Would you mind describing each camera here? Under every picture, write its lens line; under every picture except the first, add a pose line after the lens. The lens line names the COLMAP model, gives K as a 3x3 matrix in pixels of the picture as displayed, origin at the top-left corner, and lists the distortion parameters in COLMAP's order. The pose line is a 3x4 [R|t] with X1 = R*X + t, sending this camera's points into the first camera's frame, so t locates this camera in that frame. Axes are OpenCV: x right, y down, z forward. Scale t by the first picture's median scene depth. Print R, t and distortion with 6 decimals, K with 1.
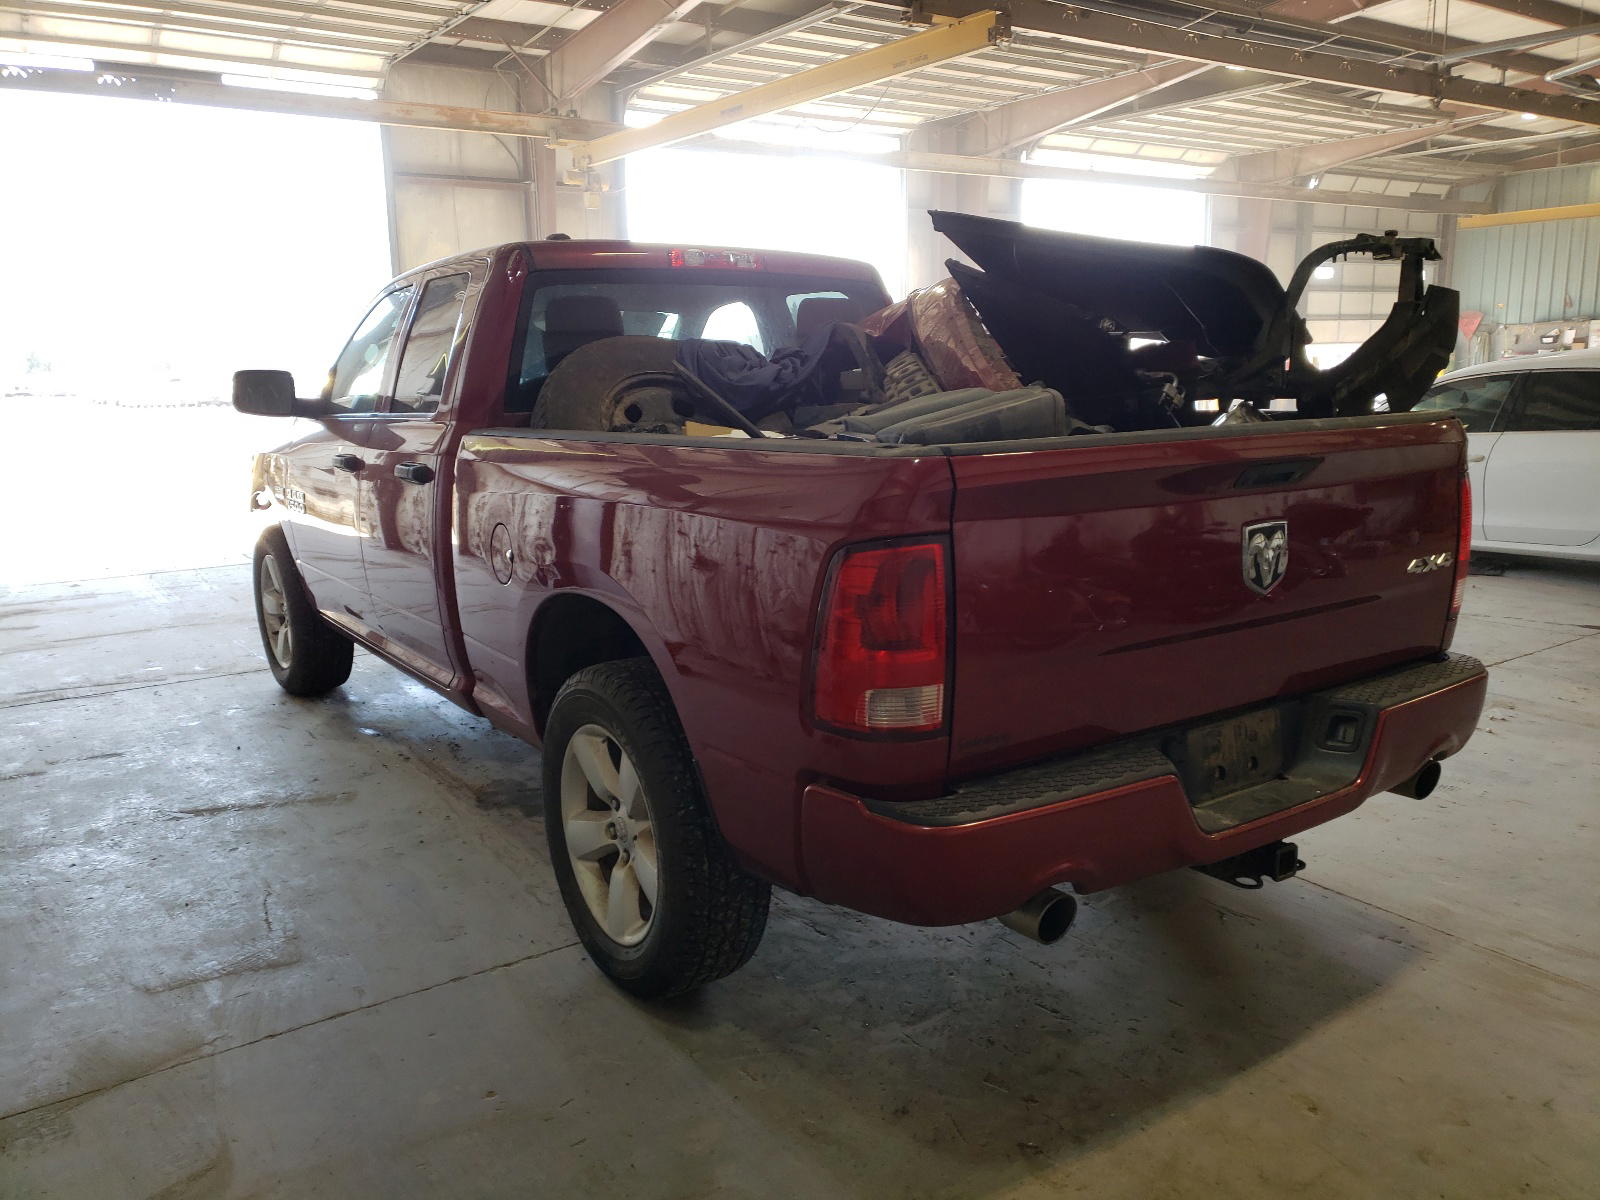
lens RADIAL K [[1302.8, 0, 800.0], [0, 1302.8, 600.0], [0, 0, 1]] dist [-0.011047, -0.006205]
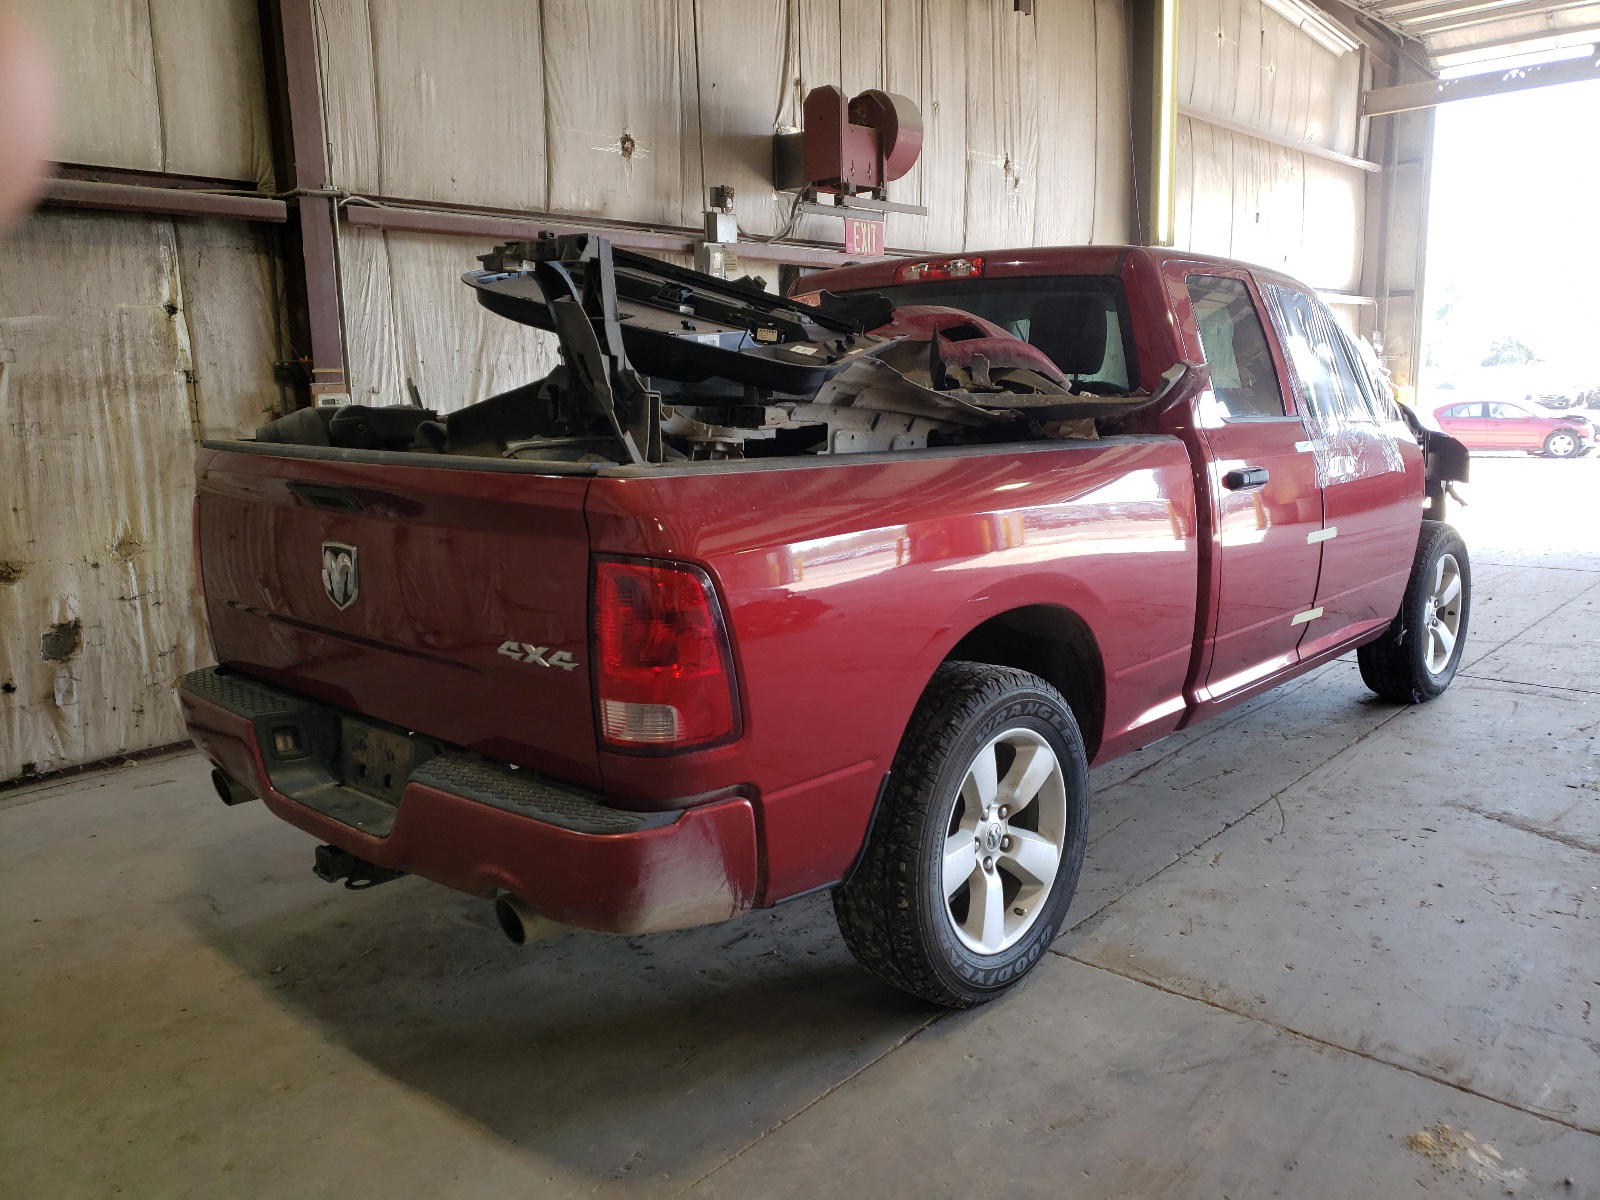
lens RADIAL K [[1253.0, 0, 800.0], [0, 1253.0, 600.0], [0, 0, 1]] dist [0.016020, -0.005970]
pose [[0.225750, 0.187181, -0.956034, 1.275180], [-0.169311, 0.973971, 0.150714, -0.207180], [0.959360, 0.127843, 0.251565, 0.989940]]
